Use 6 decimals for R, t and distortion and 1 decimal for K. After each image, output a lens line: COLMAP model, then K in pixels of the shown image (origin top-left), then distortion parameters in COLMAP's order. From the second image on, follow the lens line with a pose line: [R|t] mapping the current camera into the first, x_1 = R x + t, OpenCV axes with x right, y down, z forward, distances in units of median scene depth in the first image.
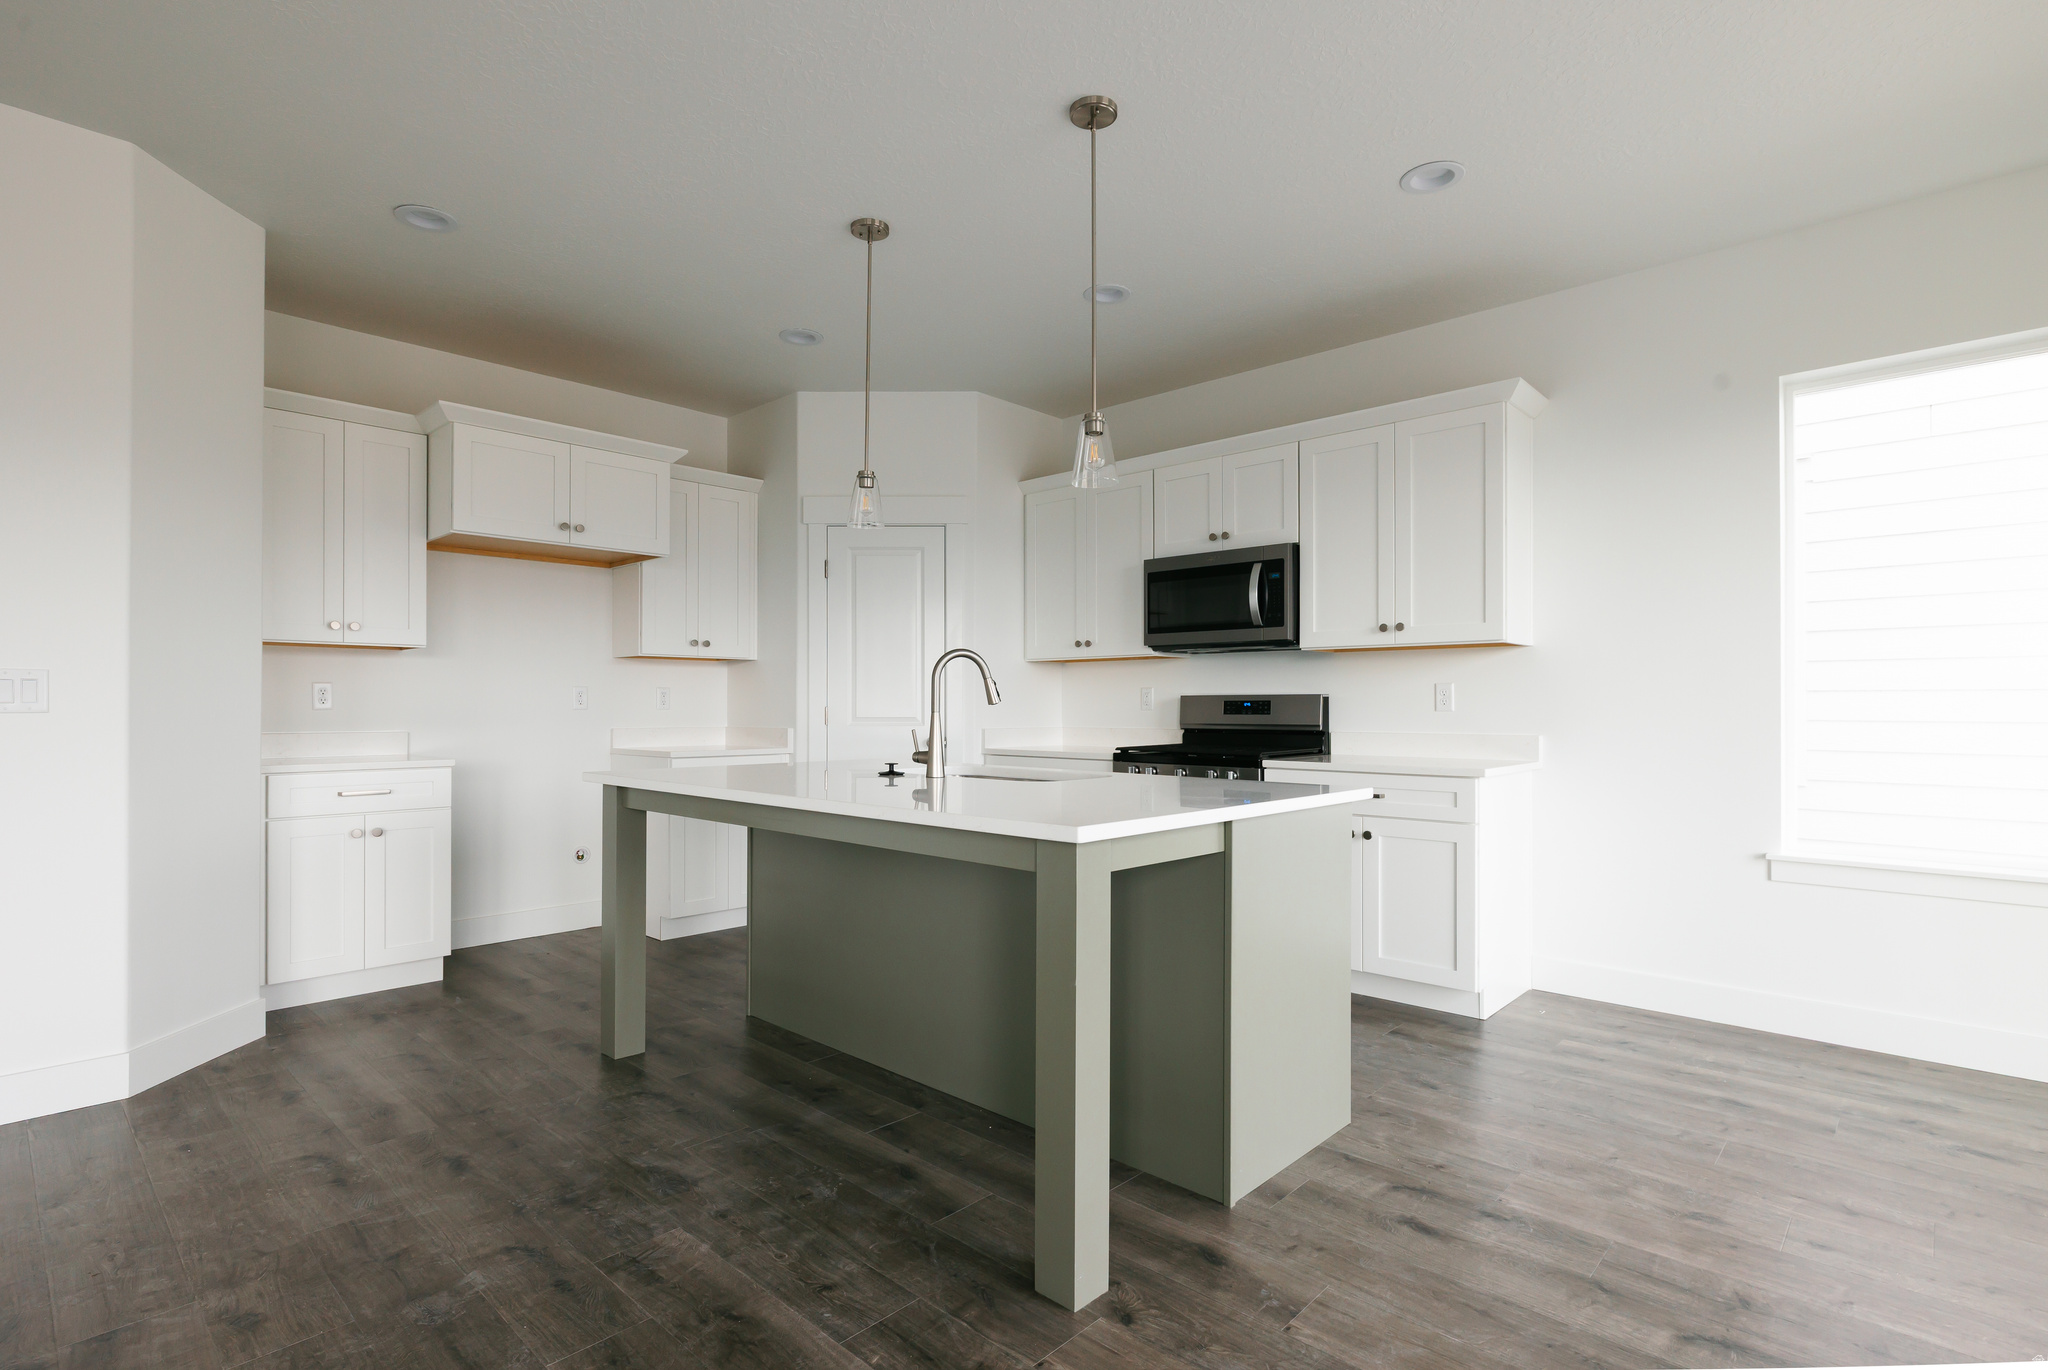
lens RADIAL K [[996.4, 0, 1012.4], [0, 996.4, 699.9], [0, 0, 1]] dist [-0.002565, 0.000399]
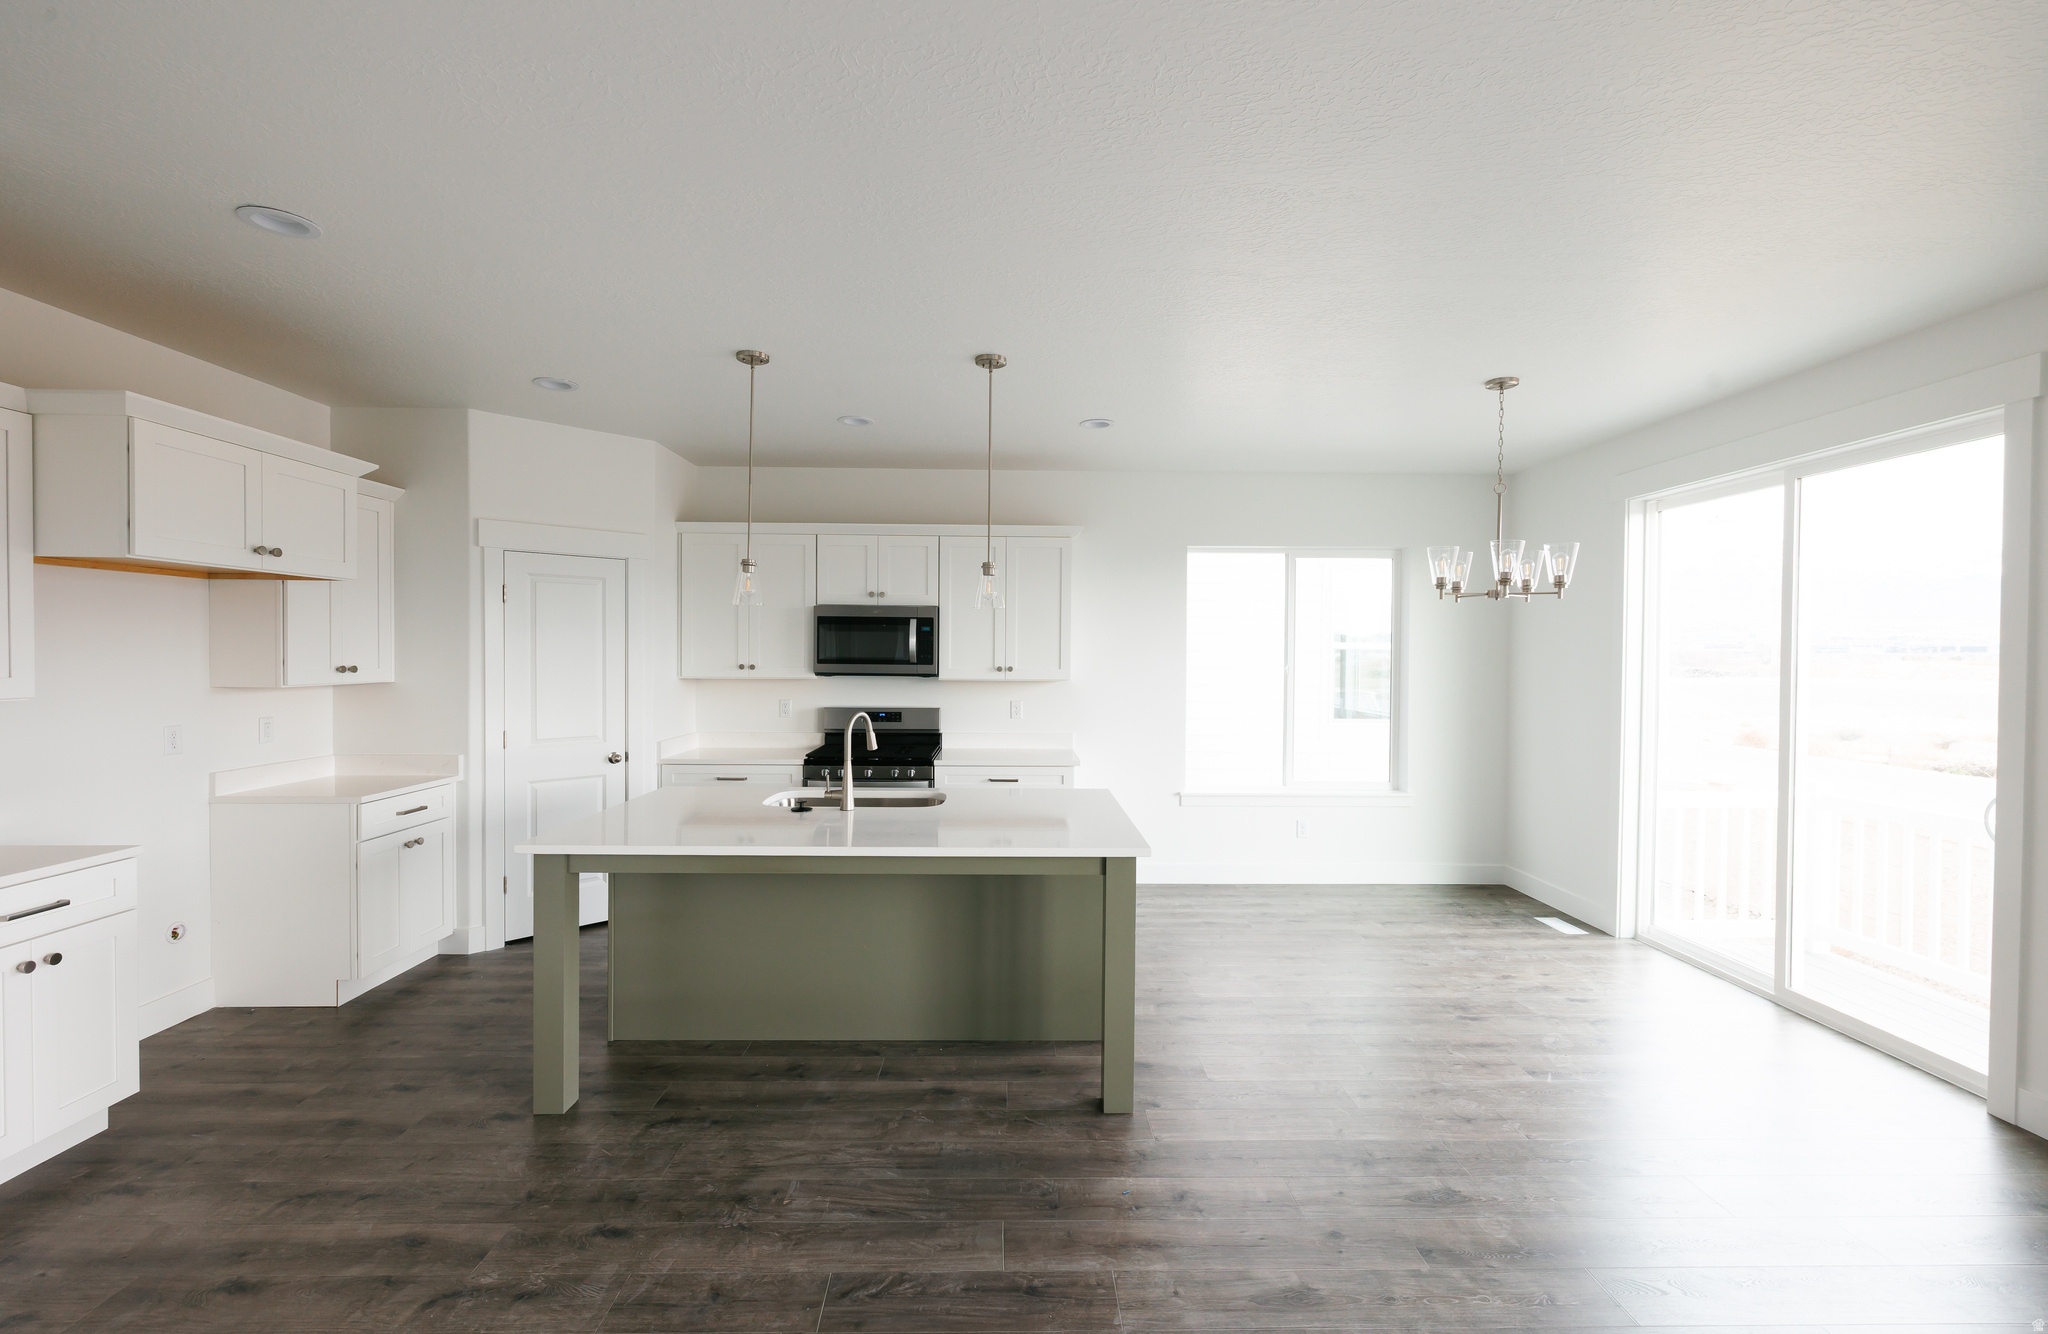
lens RADIAL K [[866.4, 0, 1024.0], [0, 866.4, 667.0], [0, 0, 1]] dist [-0.000447, -0.000354]
pose [[0.710864, -0.008765, 0.703274, -0.685404], [-0.010731, 0.999671, 0.023305, -0.134348], [-0.703247, -0.024113, 0.710536, 0.022479]]
